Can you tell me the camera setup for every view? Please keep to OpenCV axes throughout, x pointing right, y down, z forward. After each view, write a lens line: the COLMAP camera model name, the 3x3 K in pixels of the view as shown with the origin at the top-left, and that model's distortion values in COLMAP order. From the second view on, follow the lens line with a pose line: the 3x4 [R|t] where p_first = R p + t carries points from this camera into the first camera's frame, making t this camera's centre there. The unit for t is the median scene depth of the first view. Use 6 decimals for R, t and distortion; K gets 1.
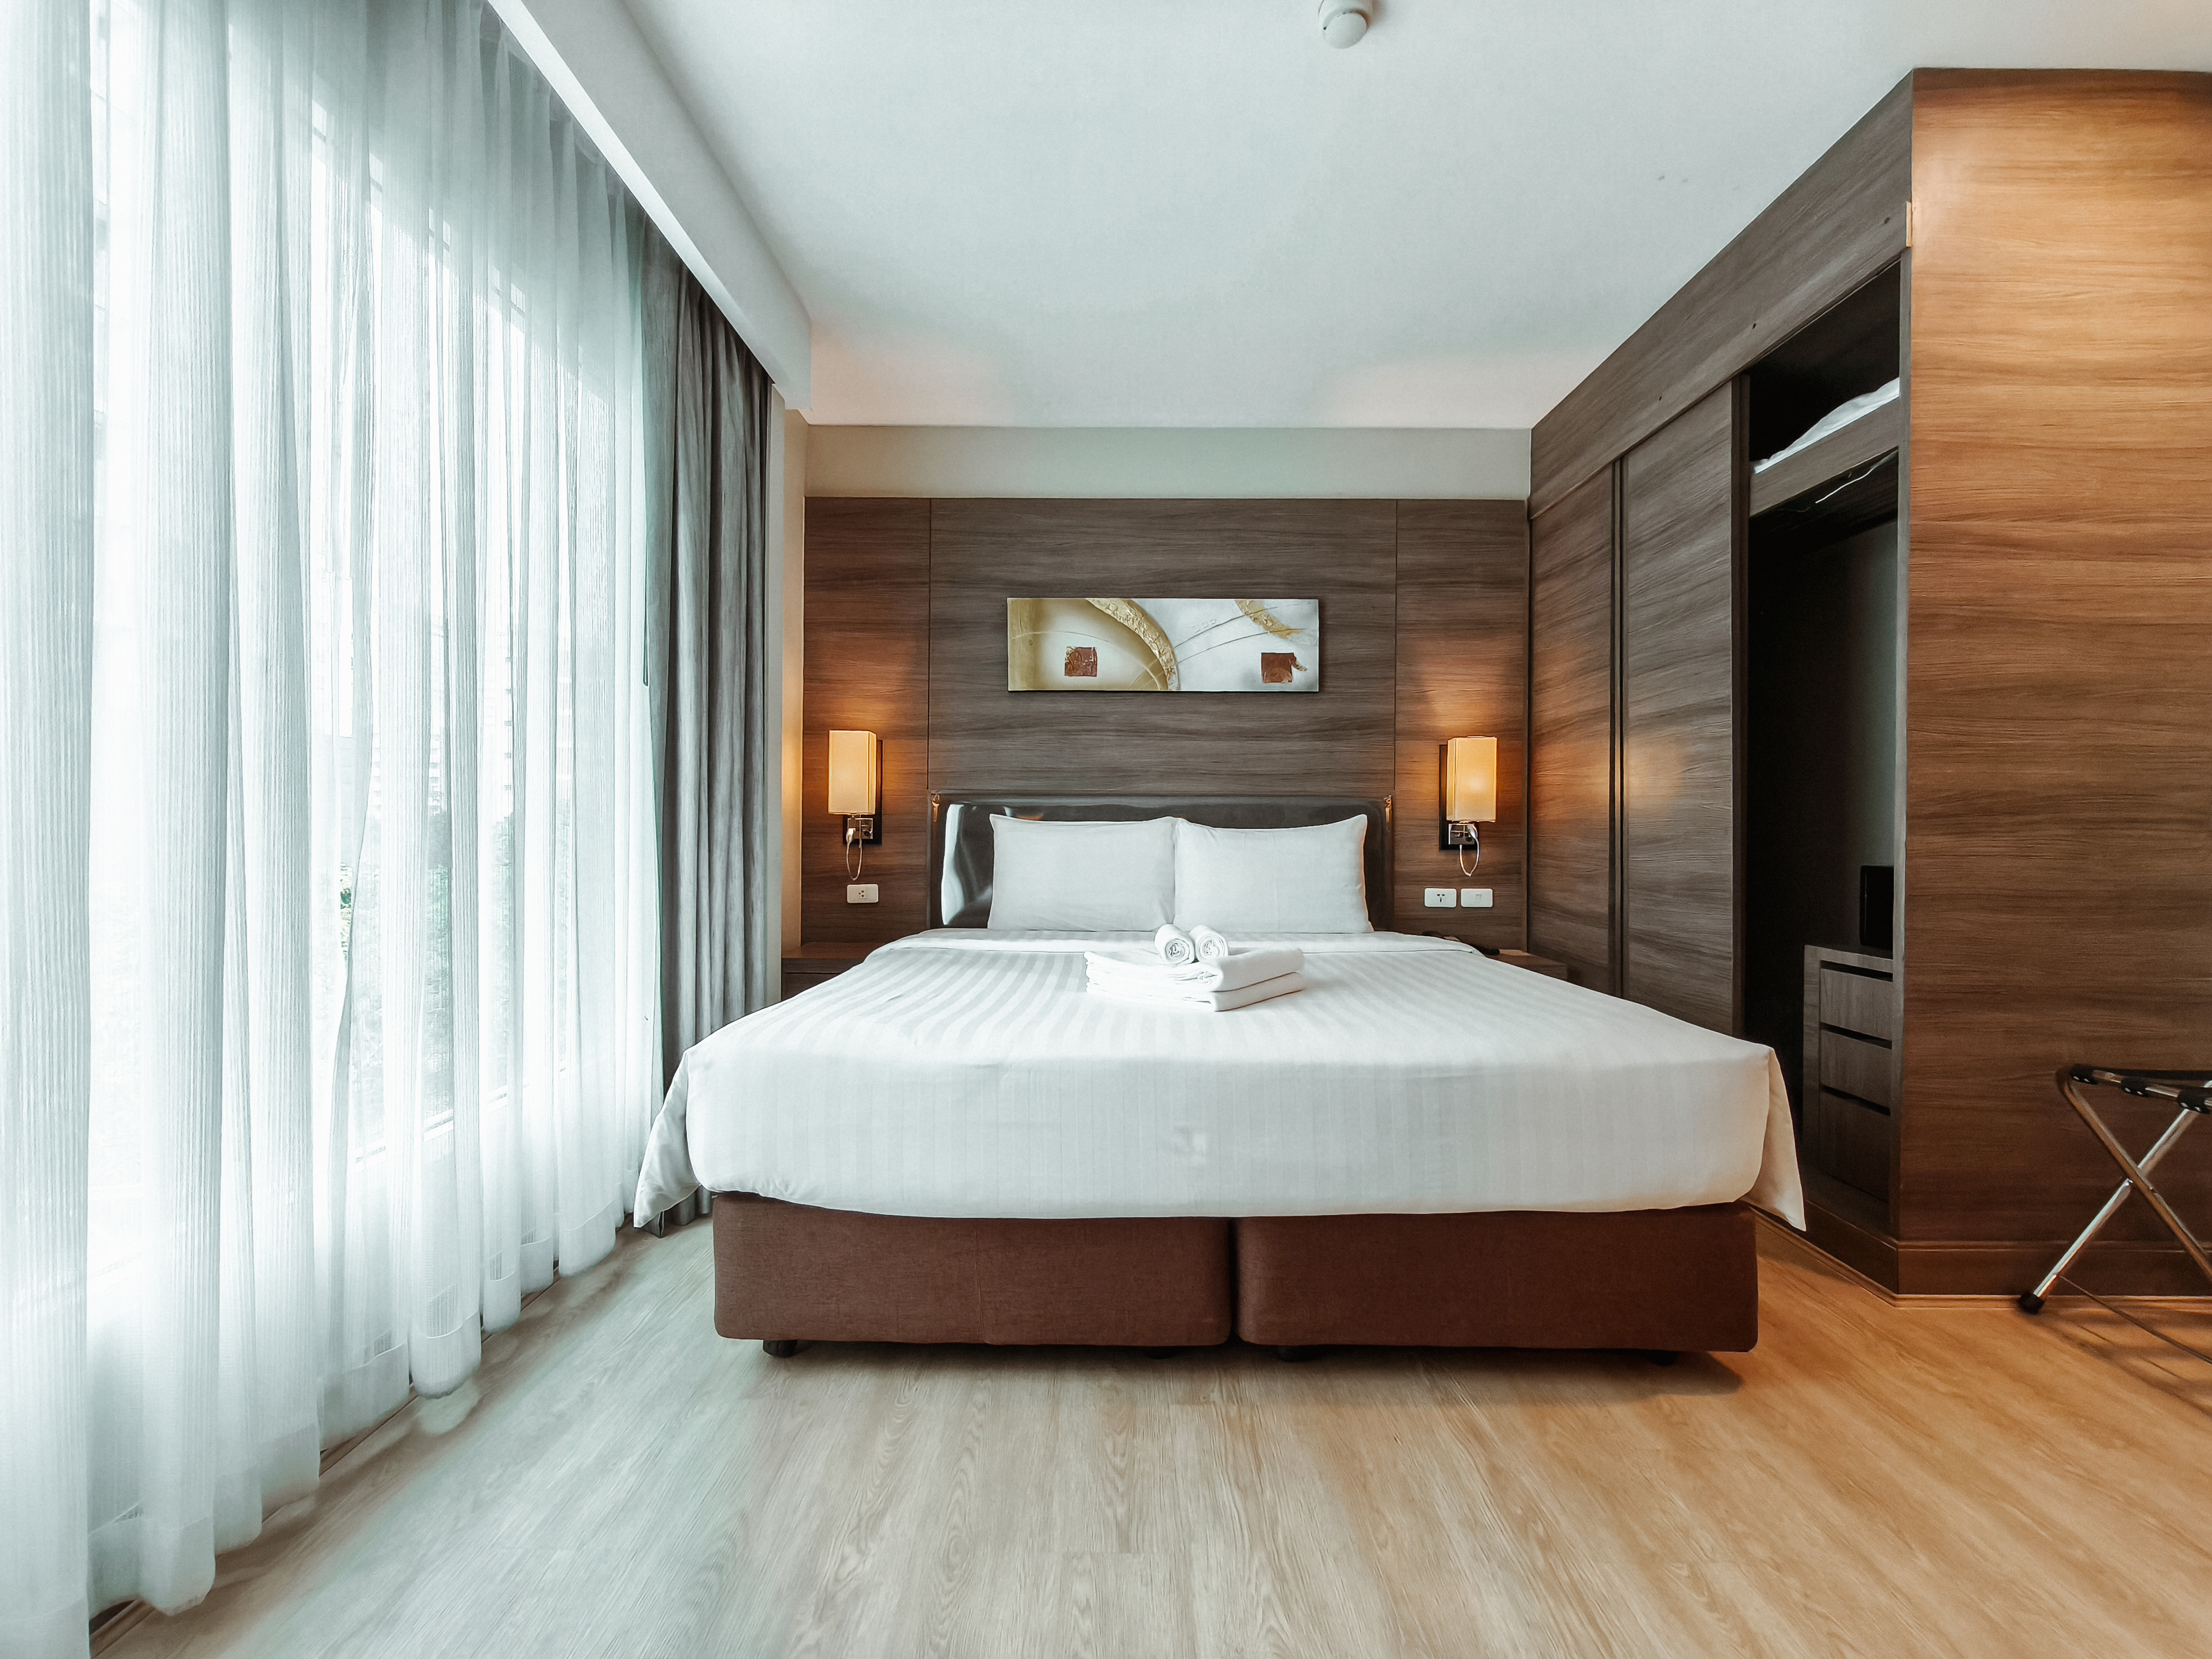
lens RADIAL K [[918.6, 0, 1106.0], [0, 918.6, 829.5], [0, 0, 1]] dist [-0.002106, -0.000442]
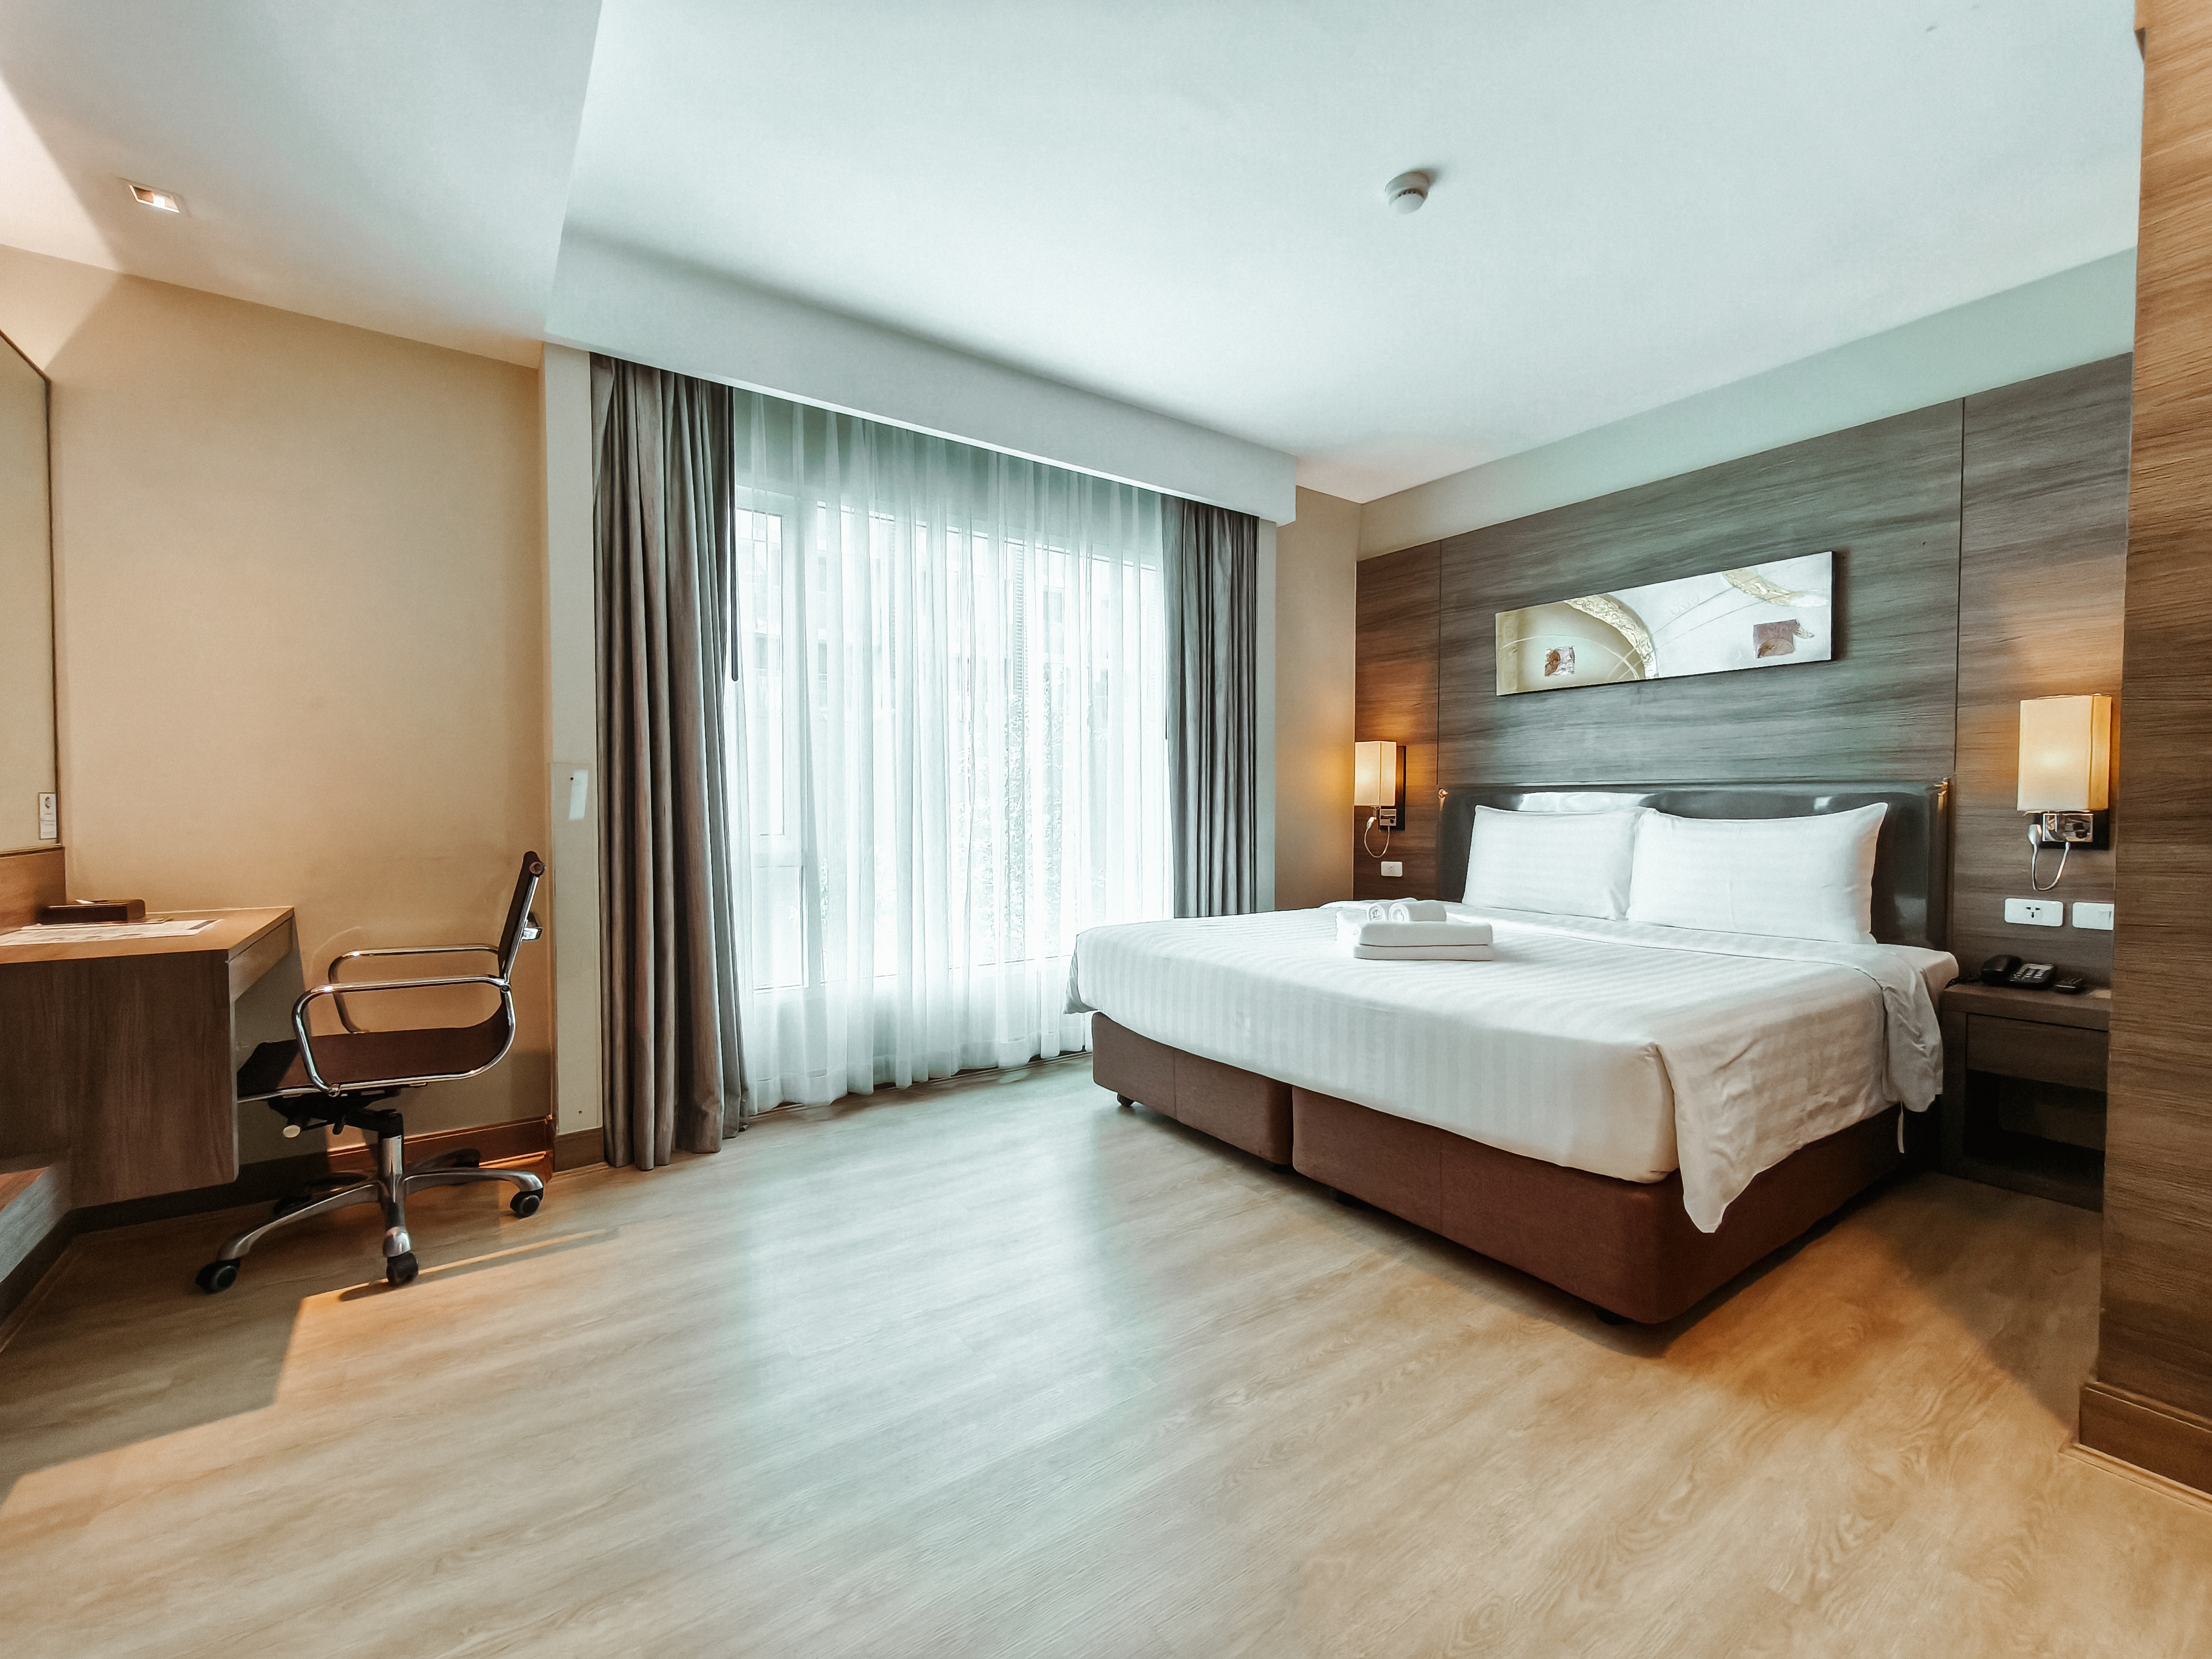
lens RADIAL K [[918.6, 0, 1106.0], [0, 918.6, 829.5], [0, 0, 1]] dist [-0.002106, -0.000442]
pose [[0.580476, 0.014052, -0.814156, 0.535990], [0.005044, 0.999770, 0.020851, -0.012741], [0.814262, -0.016210, 0.580272, -0.049628]]
